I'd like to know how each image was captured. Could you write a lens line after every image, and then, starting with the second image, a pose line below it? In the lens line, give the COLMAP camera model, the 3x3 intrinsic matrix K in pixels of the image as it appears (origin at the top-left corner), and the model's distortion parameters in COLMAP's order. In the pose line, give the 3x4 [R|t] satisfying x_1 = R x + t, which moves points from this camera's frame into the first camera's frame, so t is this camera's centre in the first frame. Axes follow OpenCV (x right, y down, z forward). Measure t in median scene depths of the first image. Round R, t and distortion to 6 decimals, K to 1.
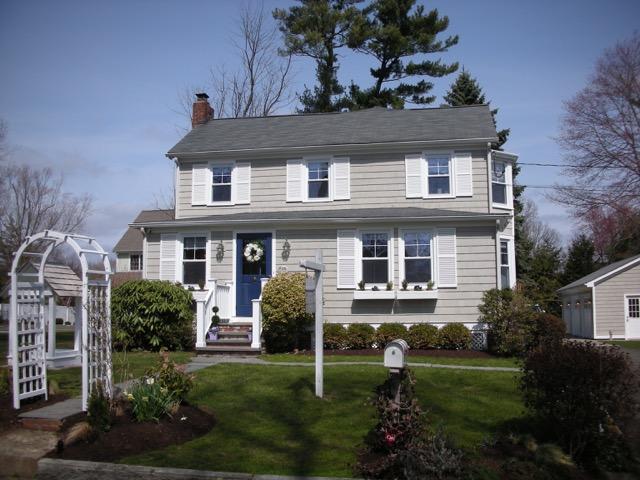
lens RADIAL K [[676.4, 0, 322.2], [0, 676.4, 239.7], [0, 0, 1]] dist [-0.168447, 0.000000]
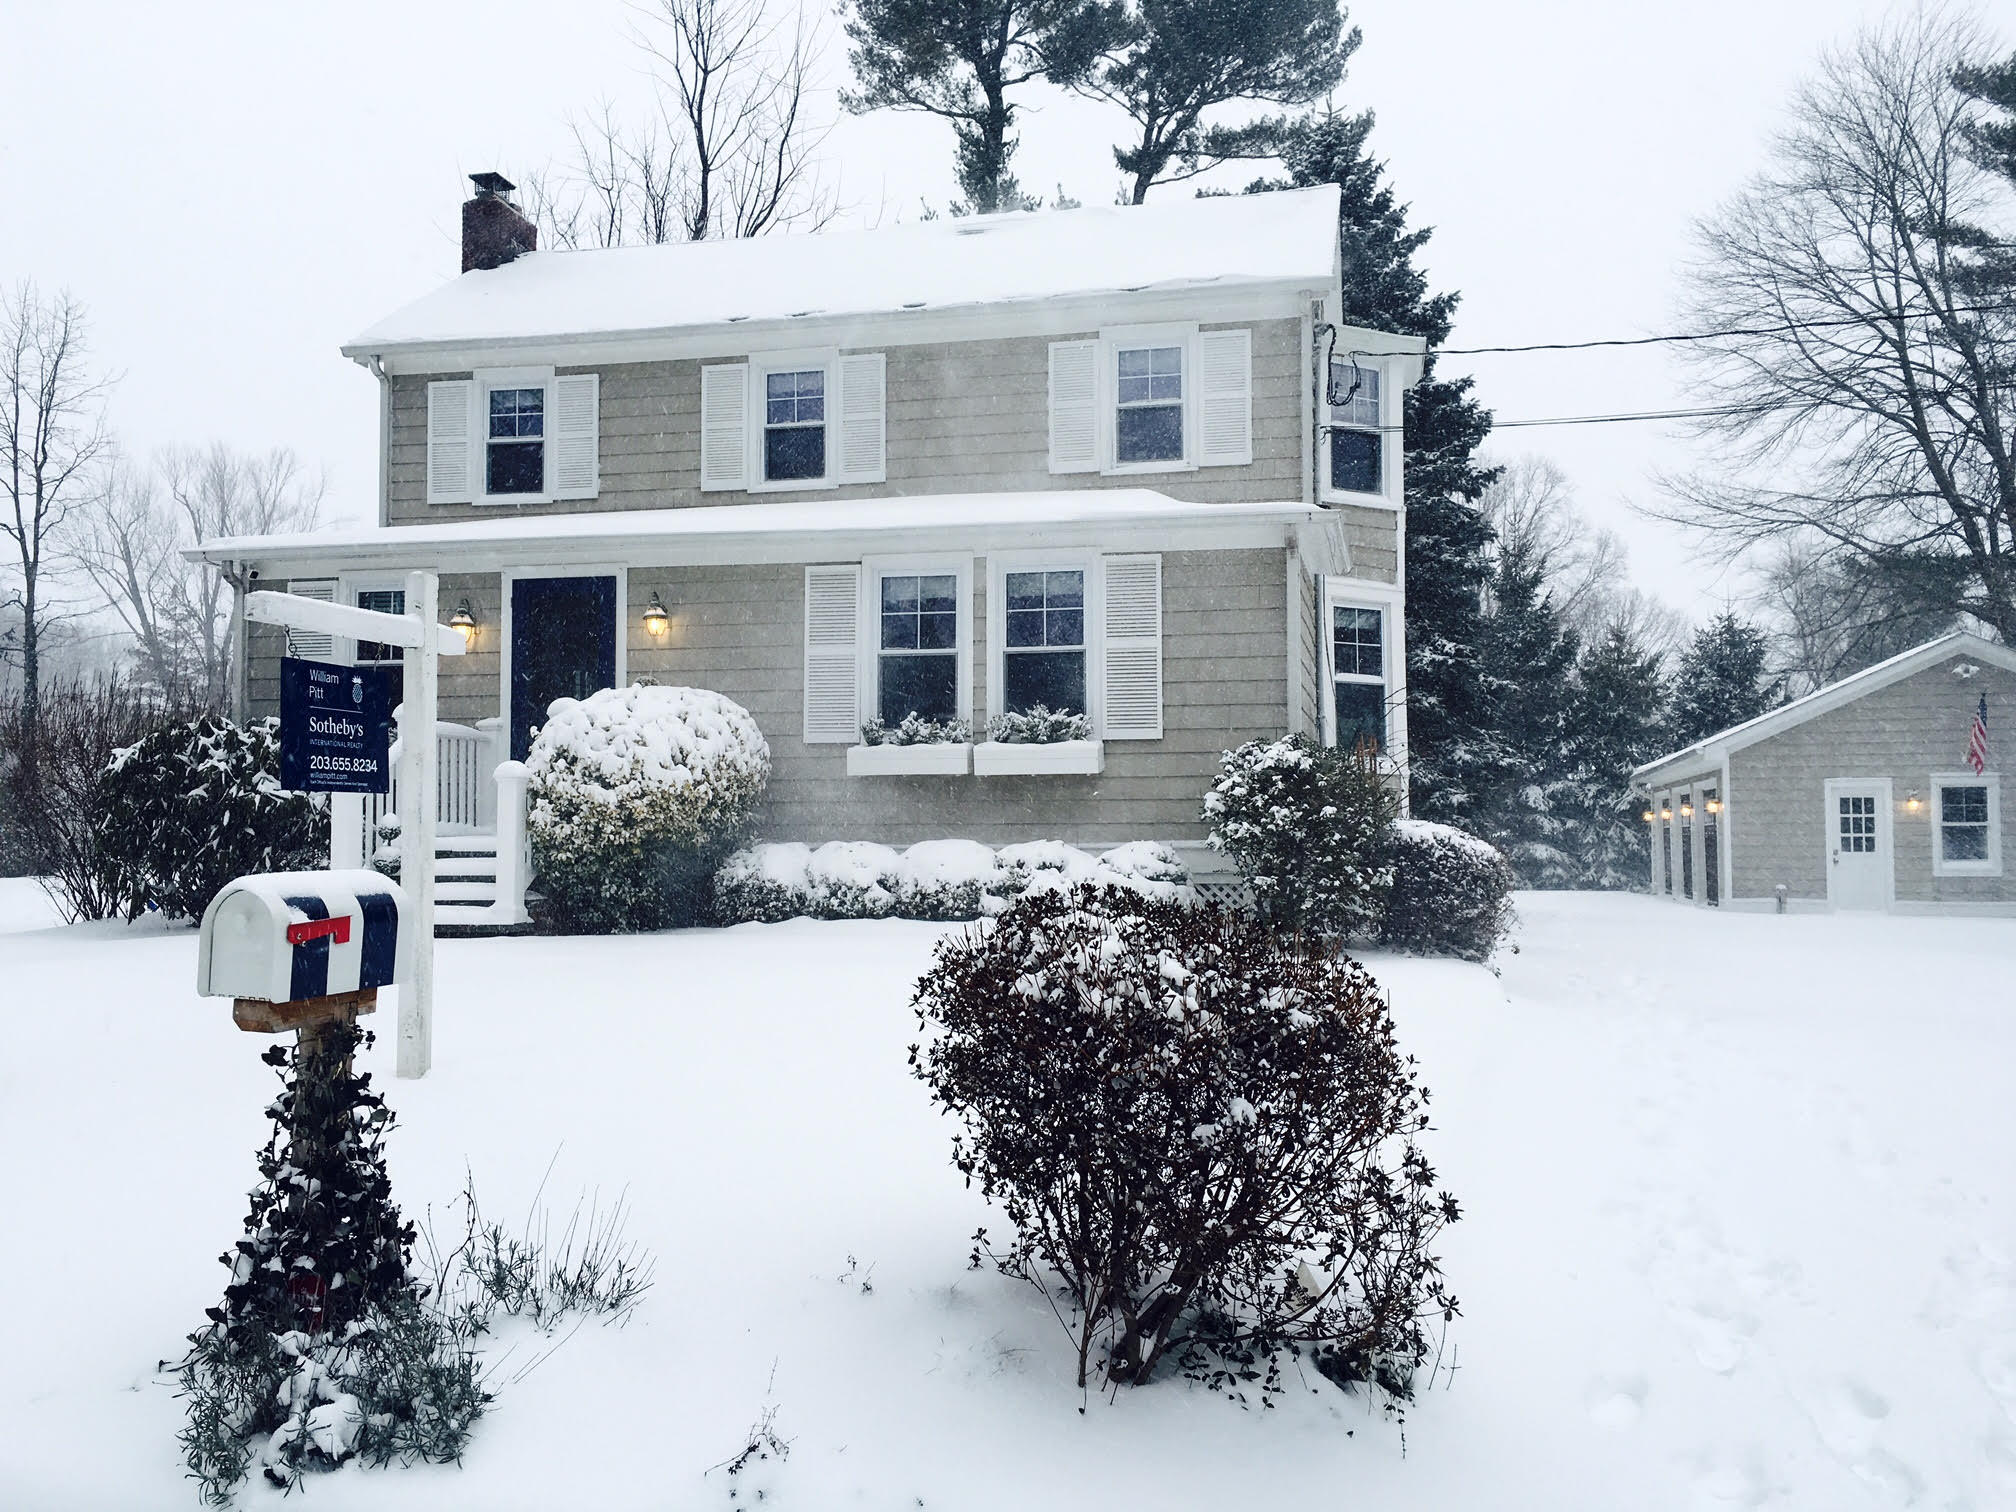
lens RADIAL K [[1756.1, 0, 1000.1], [0, 1756.1, 756.7], [0, 0, 1]] dist [0.053112, -0.035320]
pose [[0.998964, -0.002318, -0.045454, 0.136557], [0.004996, 0.998252, 0.058886, 0.024676], [0.045238, -0.059052, 0.997229, 0.127163]]
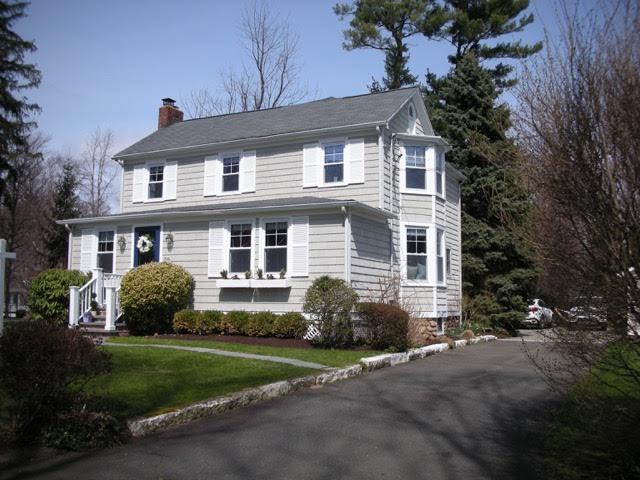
lens RADIAL K [[676.4, 0, 321.9], [0, 676.4, 243.2], [0, 0, 1]] dist [-0.168447, 0.000000]
pose [[0.958942, -0.016291, -0.283133, 0.425113], [0.020180, 0.999738, 0.010824, 0.010084], [0.282883, -0.016093, 0.959020, 0.041598]]
